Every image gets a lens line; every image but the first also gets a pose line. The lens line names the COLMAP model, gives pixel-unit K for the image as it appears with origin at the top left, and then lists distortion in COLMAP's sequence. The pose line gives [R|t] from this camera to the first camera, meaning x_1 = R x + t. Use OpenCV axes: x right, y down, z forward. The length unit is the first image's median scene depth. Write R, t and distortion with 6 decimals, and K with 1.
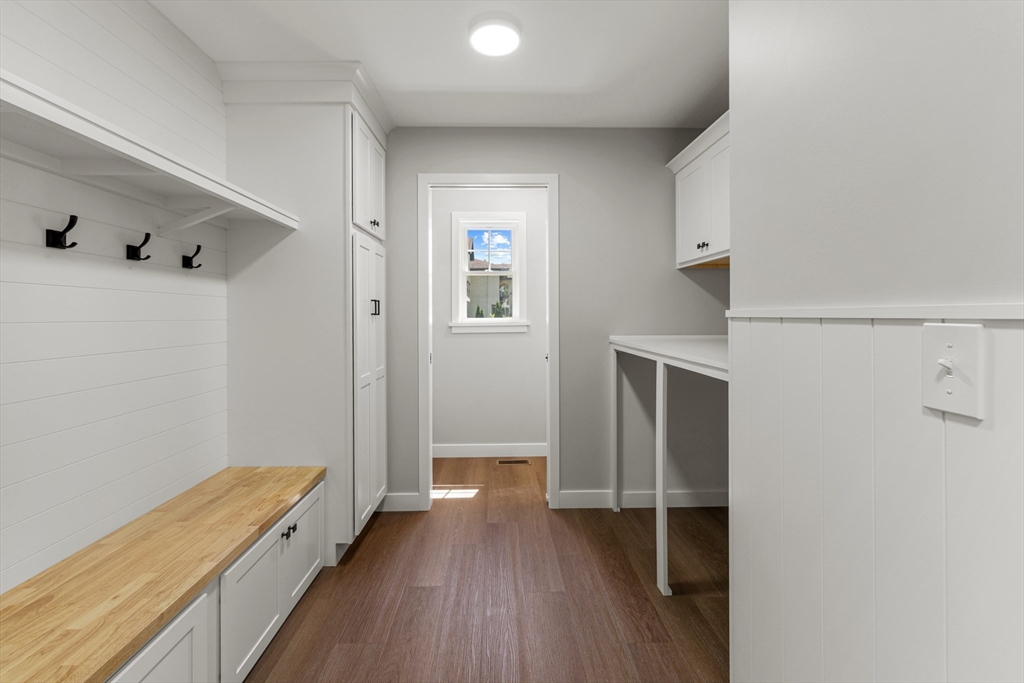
lens RADIAL K [[444.4, 0, 510.5], [0, 444.4, 319.3], [0, 0, 1]] dist [0.000036, 0.000162]
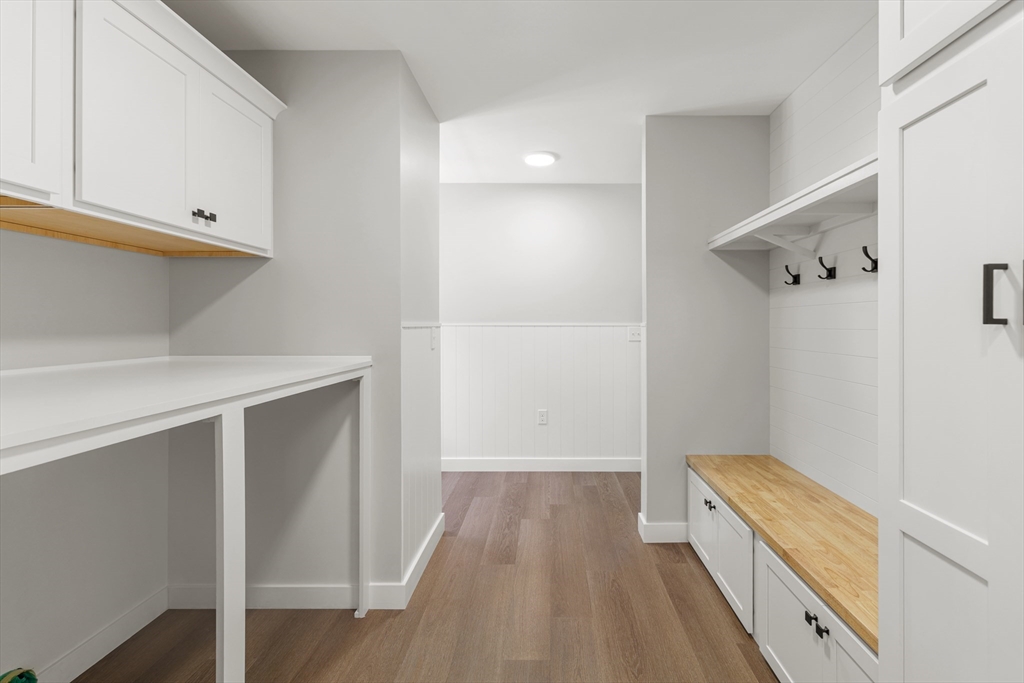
lens RADIAL K [[444.4, 0, 510.5], [0, 444.4, 319.3], [0, 0, 1]] dist [0.000036, 0.000162]
pose [[-0.993871, 0.003897, 0.110481, -0.116352], [0.004034, 0.999991, 0.001019, -0.035084], [-0.110476, 0.001458, -0.993878, 2.556613]]
